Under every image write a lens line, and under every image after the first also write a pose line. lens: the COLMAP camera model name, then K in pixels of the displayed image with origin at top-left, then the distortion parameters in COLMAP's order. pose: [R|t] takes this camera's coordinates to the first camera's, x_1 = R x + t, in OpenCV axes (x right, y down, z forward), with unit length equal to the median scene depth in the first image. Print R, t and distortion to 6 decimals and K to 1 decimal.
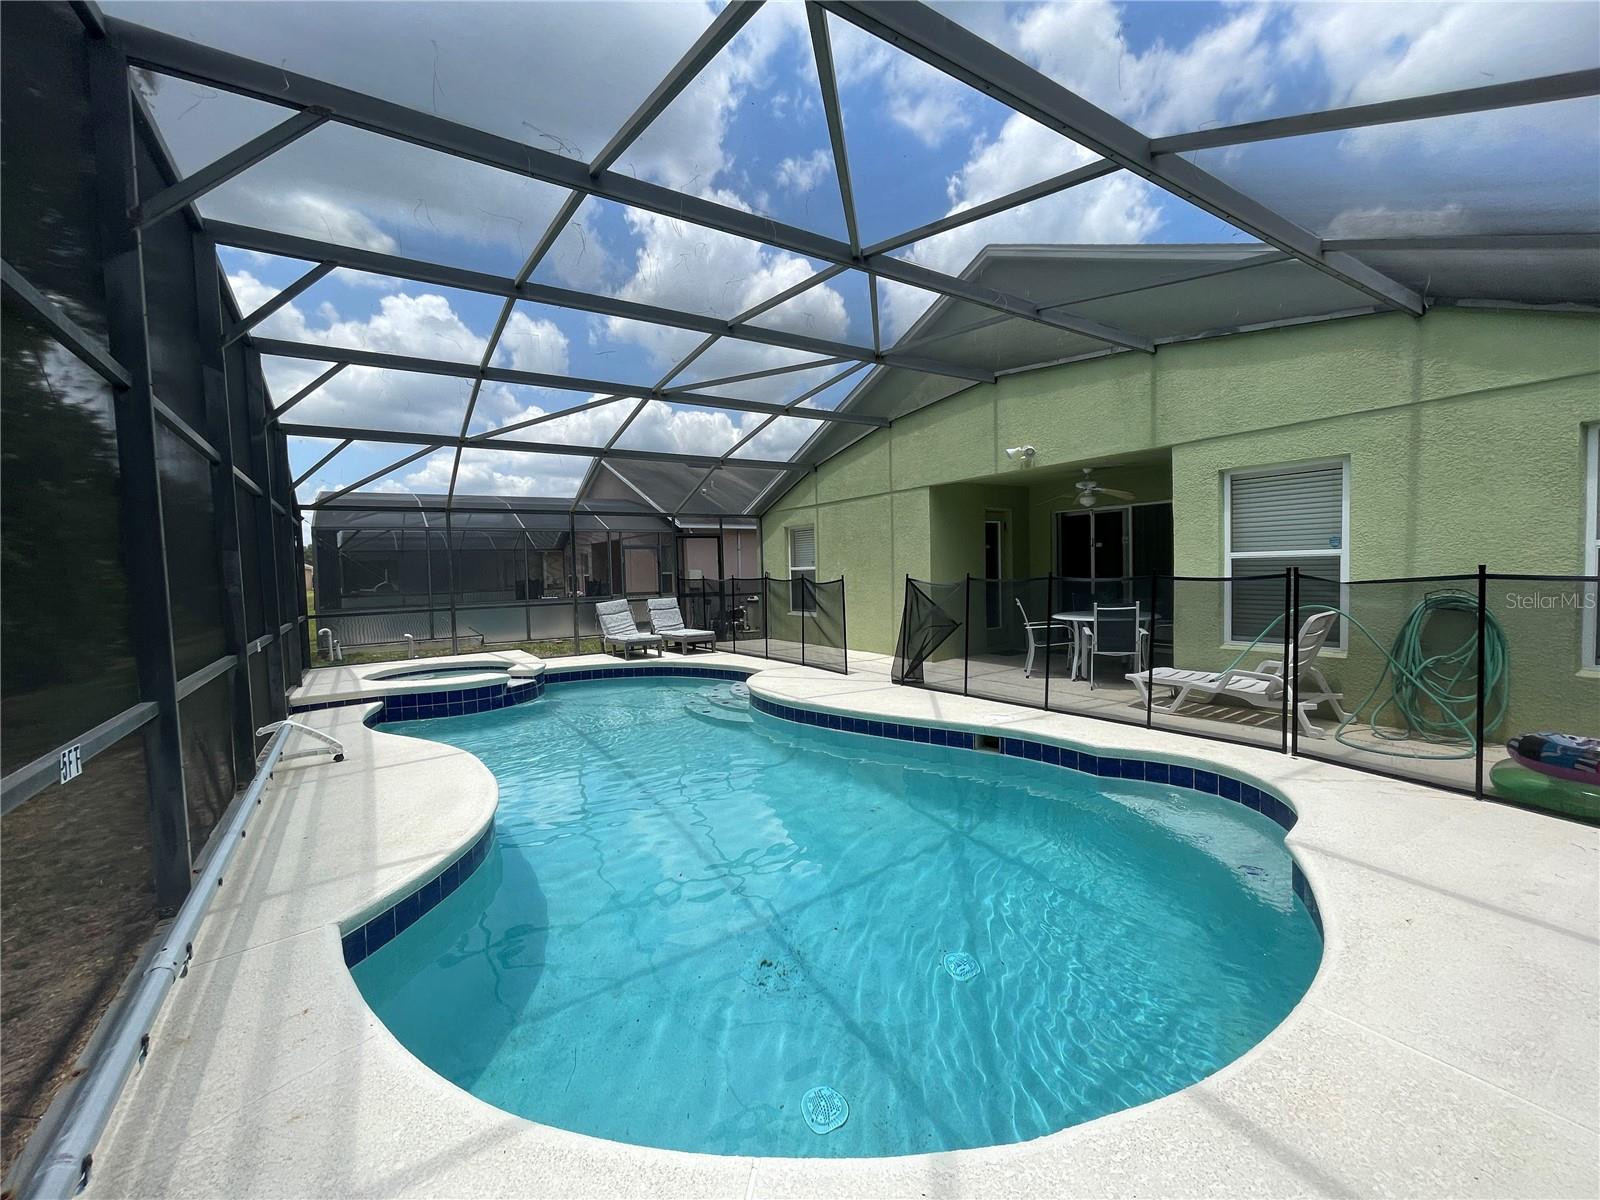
lens RADIAL K [[647.6, 0, 794.1], [0, 647.6, 597.1], [0, 0, 1]] dist [-0.002413, 0.000095]
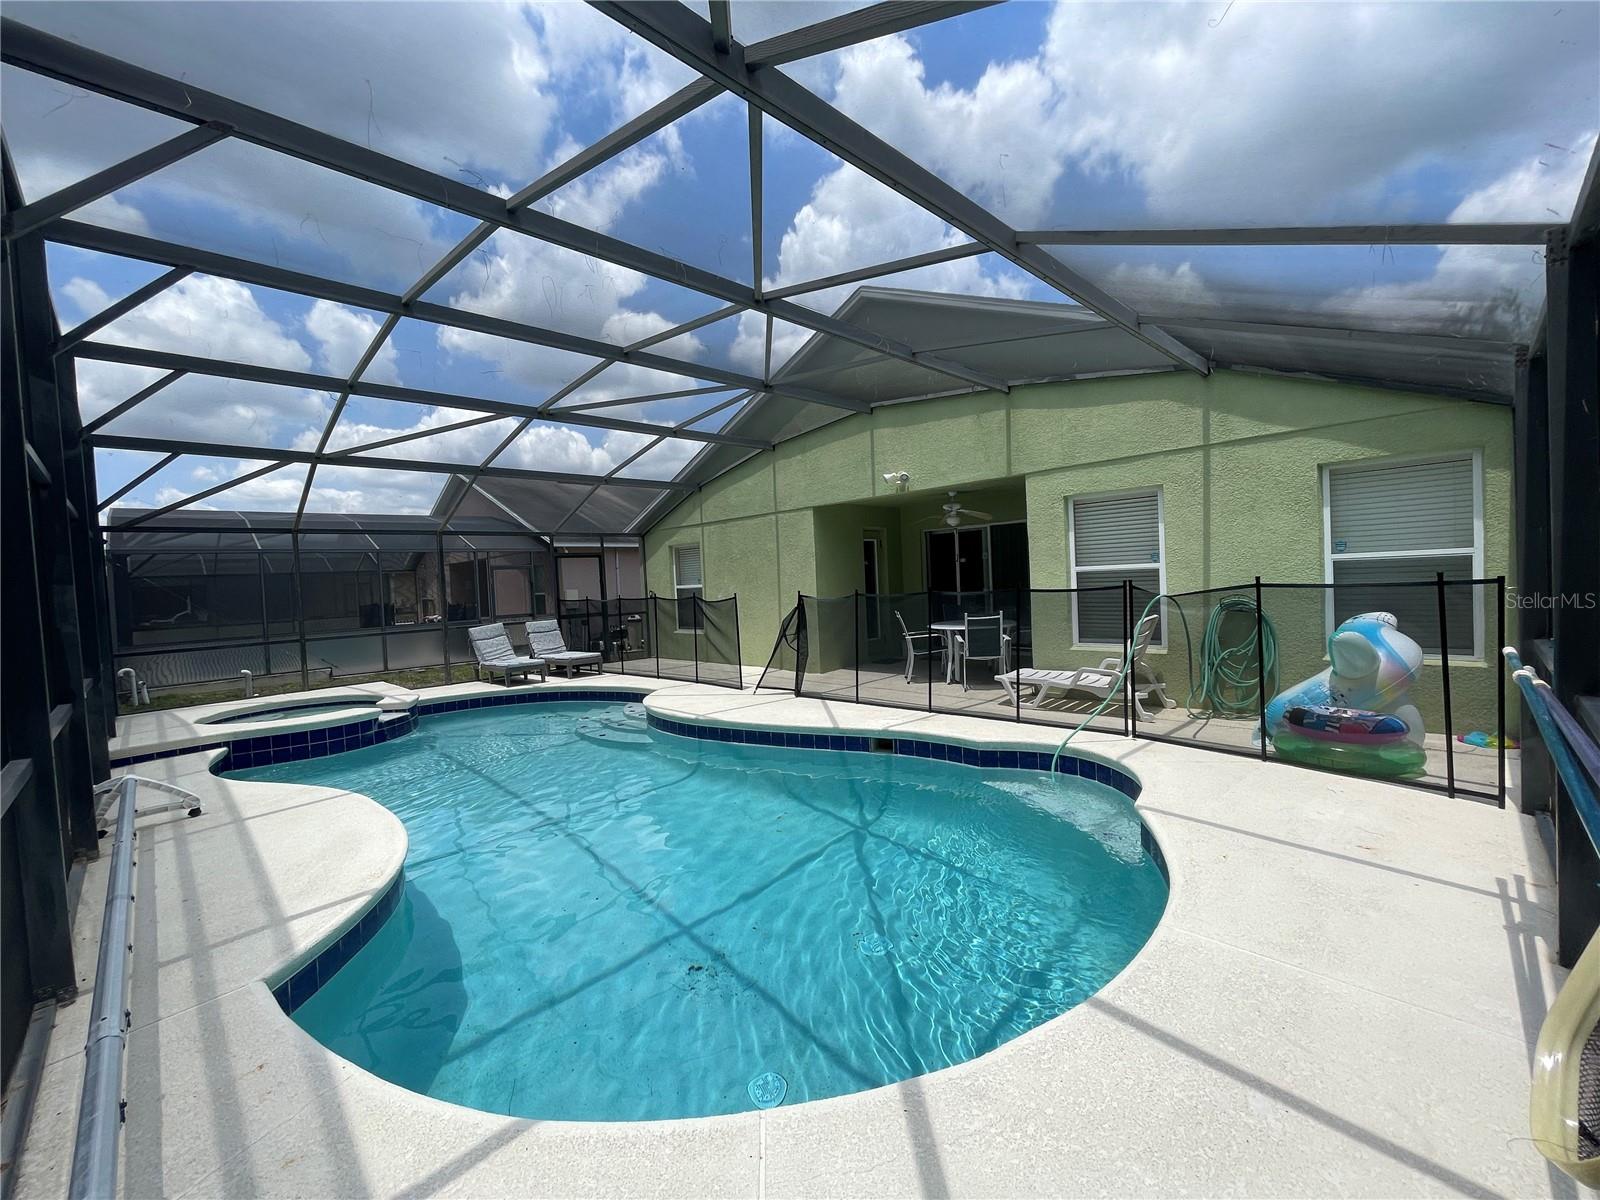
lens RADIAL K [[647.6, 0, 794.1], [0, 647.6, 597.1], [0, 0, 1]] dist [-0.002413, 0.000095]
pose [[0.980084, -0.024635, 0.197052, -0.041271], [0.029185, 0.999370, -0.020217, -0.004685], [-0.196429, 0.025565, 0.980185, -0.033471]]
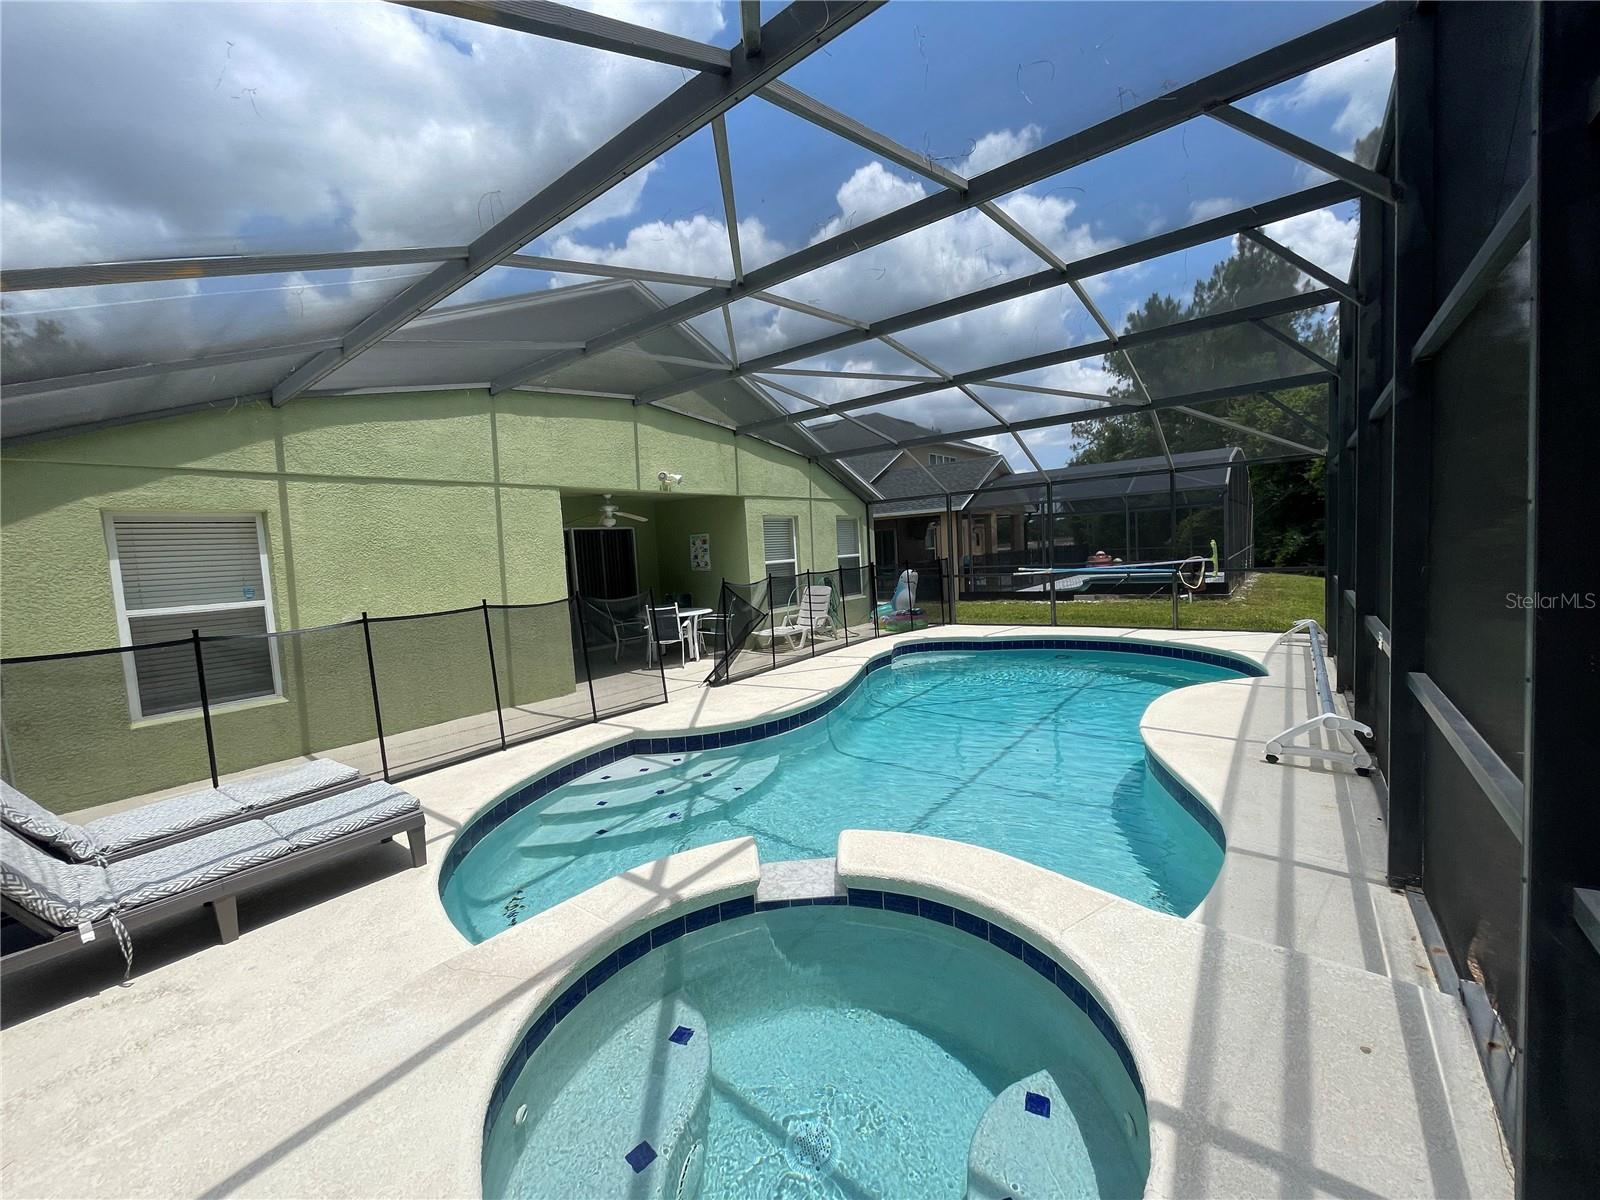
lens RADIAL K [[637.8, 0, 828.9], [0, 637.8, 601.9], [0, 0, 1]] dist [-0.000691, 0.000001]
pose [[-0.343302, -0.014142, 0.939118, -0.870639], [0.123903, 0.990466, 0.060209, -0.037590], [-0.931016, 0.137029, -0.338277, 1.218884]]
